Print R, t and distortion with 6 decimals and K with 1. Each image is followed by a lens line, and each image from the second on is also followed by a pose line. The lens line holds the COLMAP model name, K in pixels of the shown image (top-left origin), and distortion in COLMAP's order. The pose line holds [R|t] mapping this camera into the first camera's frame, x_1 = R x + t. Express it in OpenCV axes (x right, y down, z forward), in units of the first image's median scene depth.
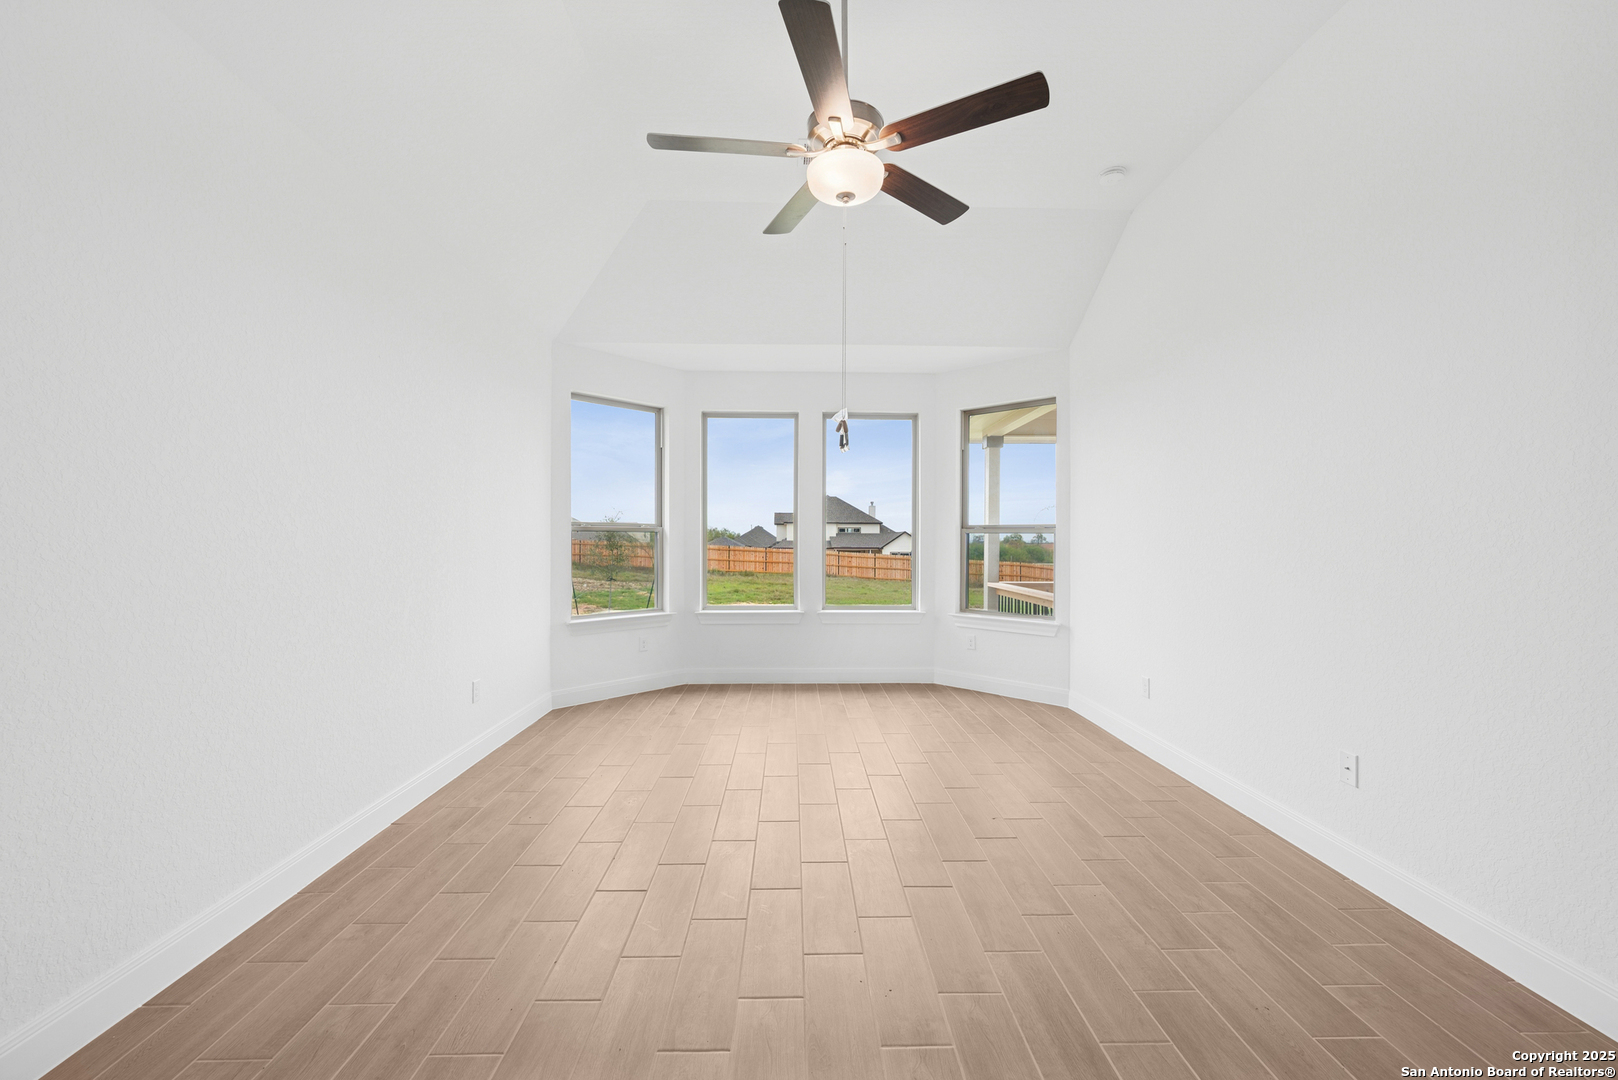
lens RADIAL K [[652.4, 0, 809.0], [0, 652.4, 540.0], [0, 0, 1]] dist [-0.001286, -0.000165]
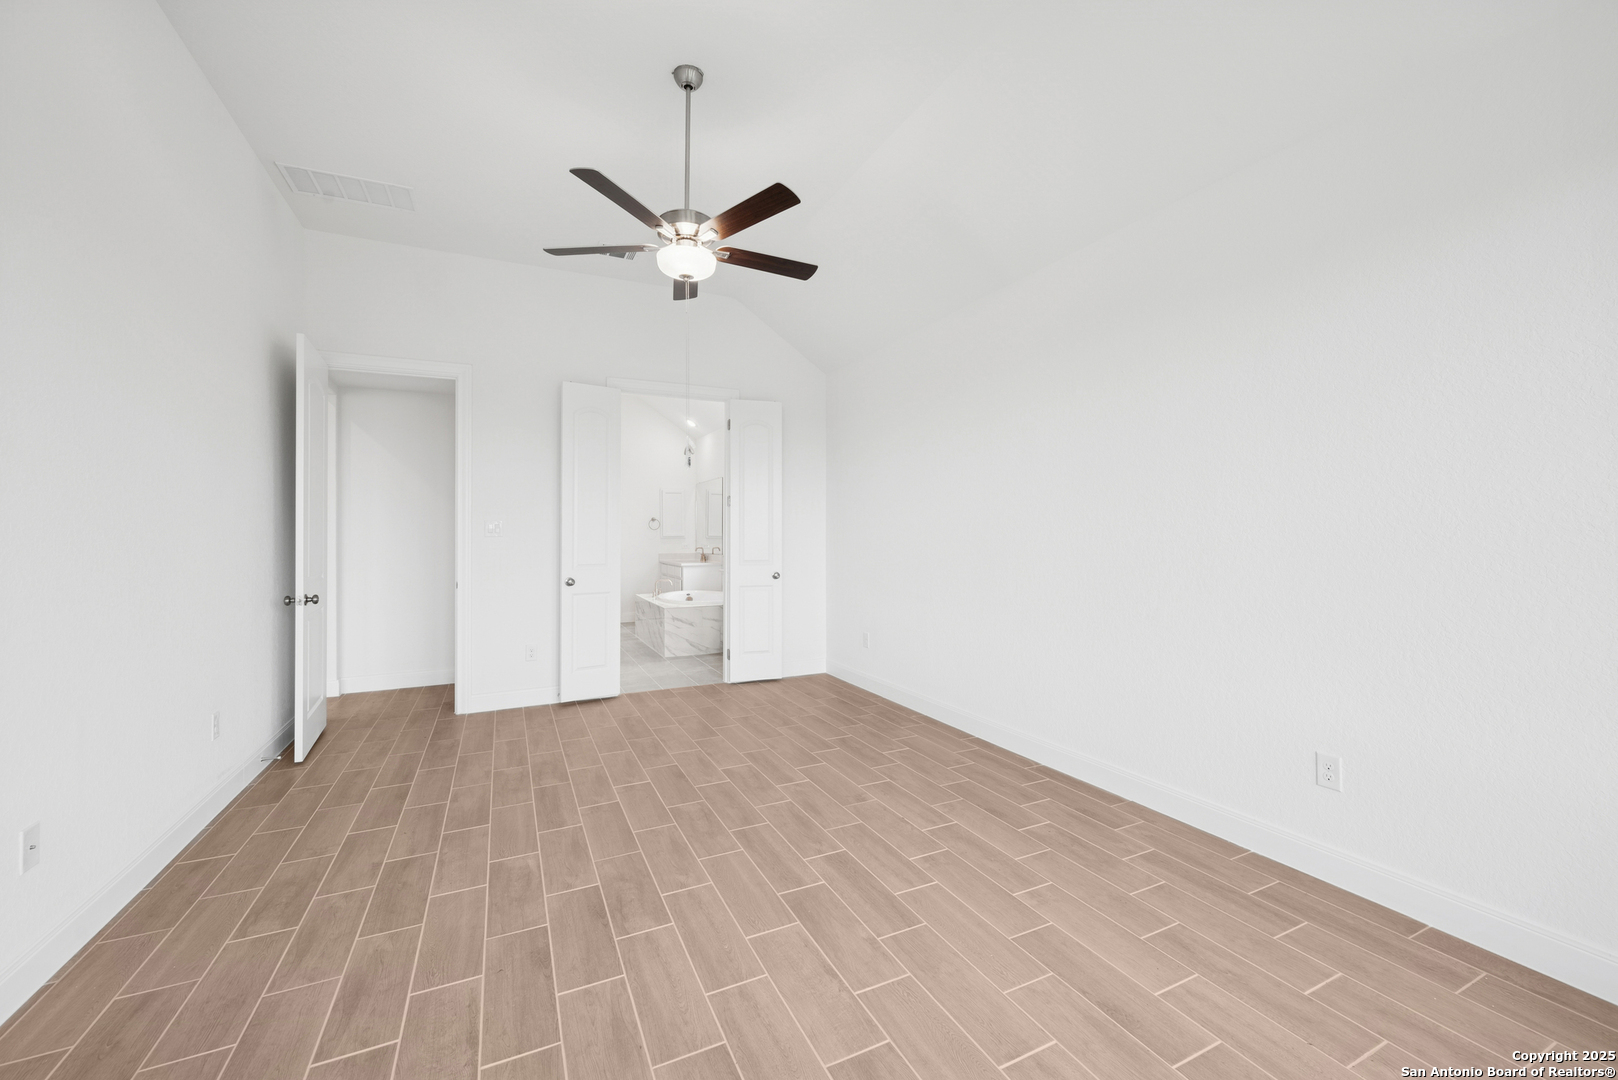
lens RADIAL K [[652.4, 0, 809.0], [0, 652.4, 540.0], [0, 0, 1]] dist [-0.001286, -0.000165]
pose [[-0.919166, 0.010073, -0.393742, 0.135611], [0.007252, 0.999936, 0.008653, -0.001695], [0.393804, 0.005099, -0.919180, 0.924815]]
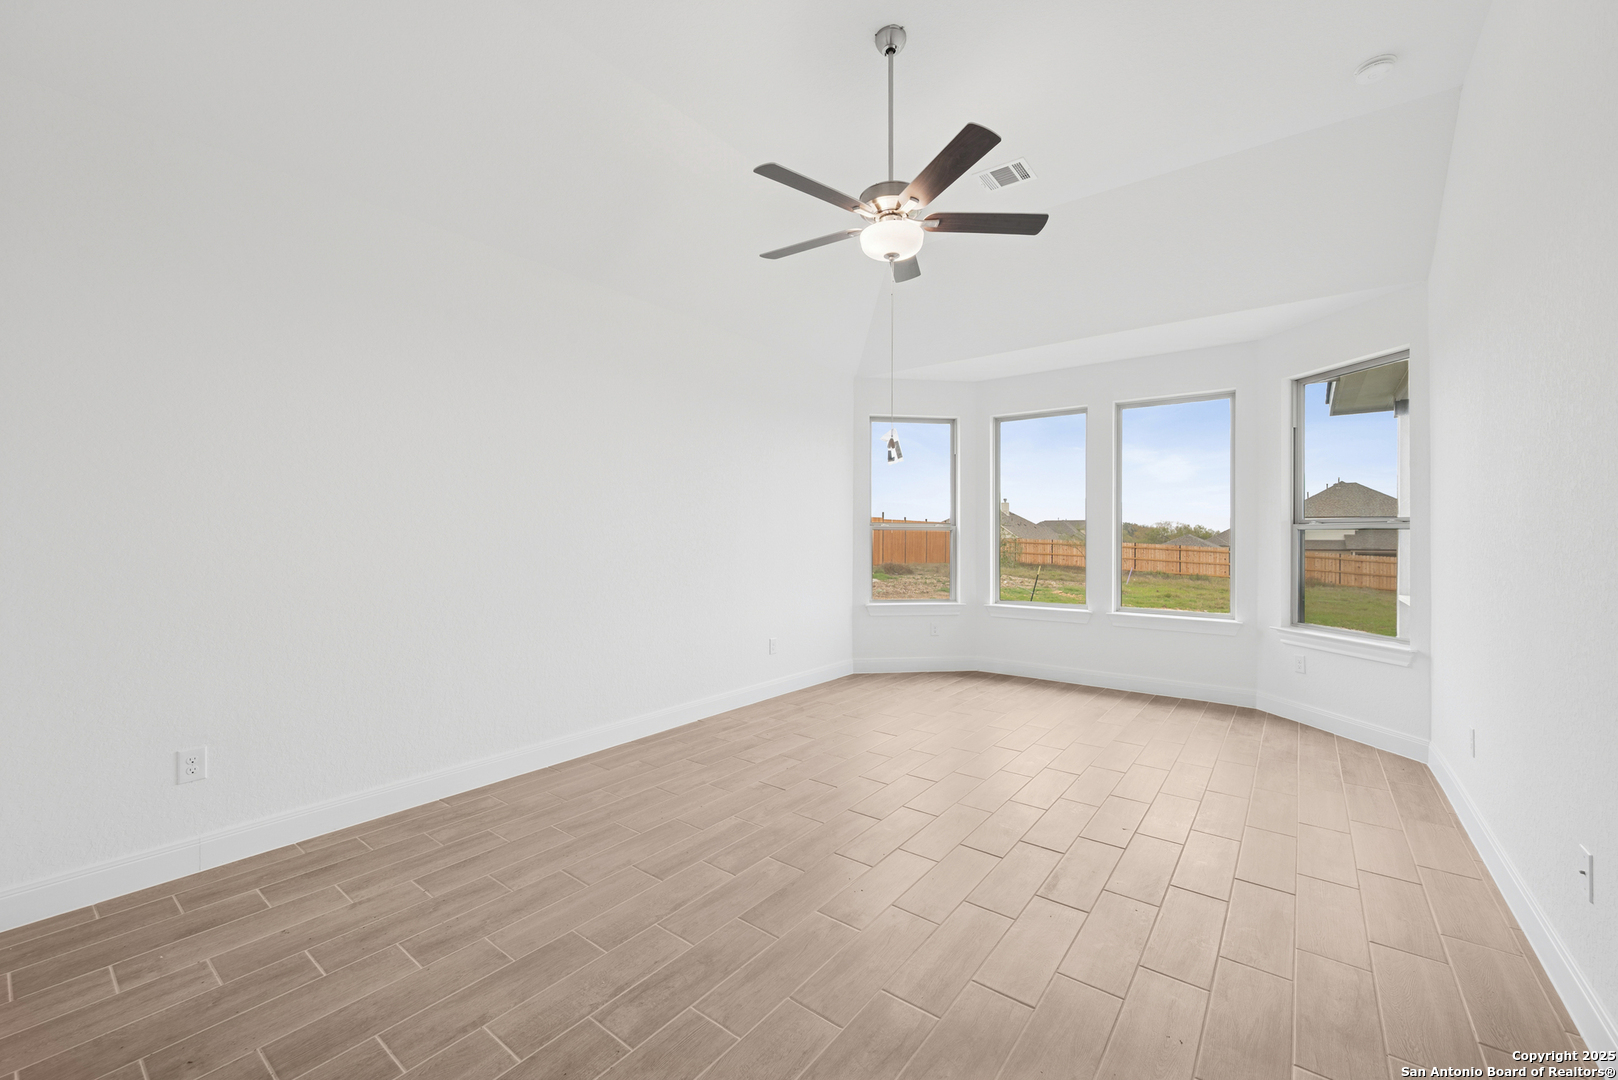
lens RADIAL K [[652.4, 0, 809.0], [0, 652.4, 540.0], [0, 0, 1]] dist [-0.001286, -0.000165]
pose [[0.776412, 0.004520, -0.630209, 0.281547], [-0.002976, 0.999989, 0.003505, 0.000855], [0.630218, -0.000846, 0.776418, -0.018189]]
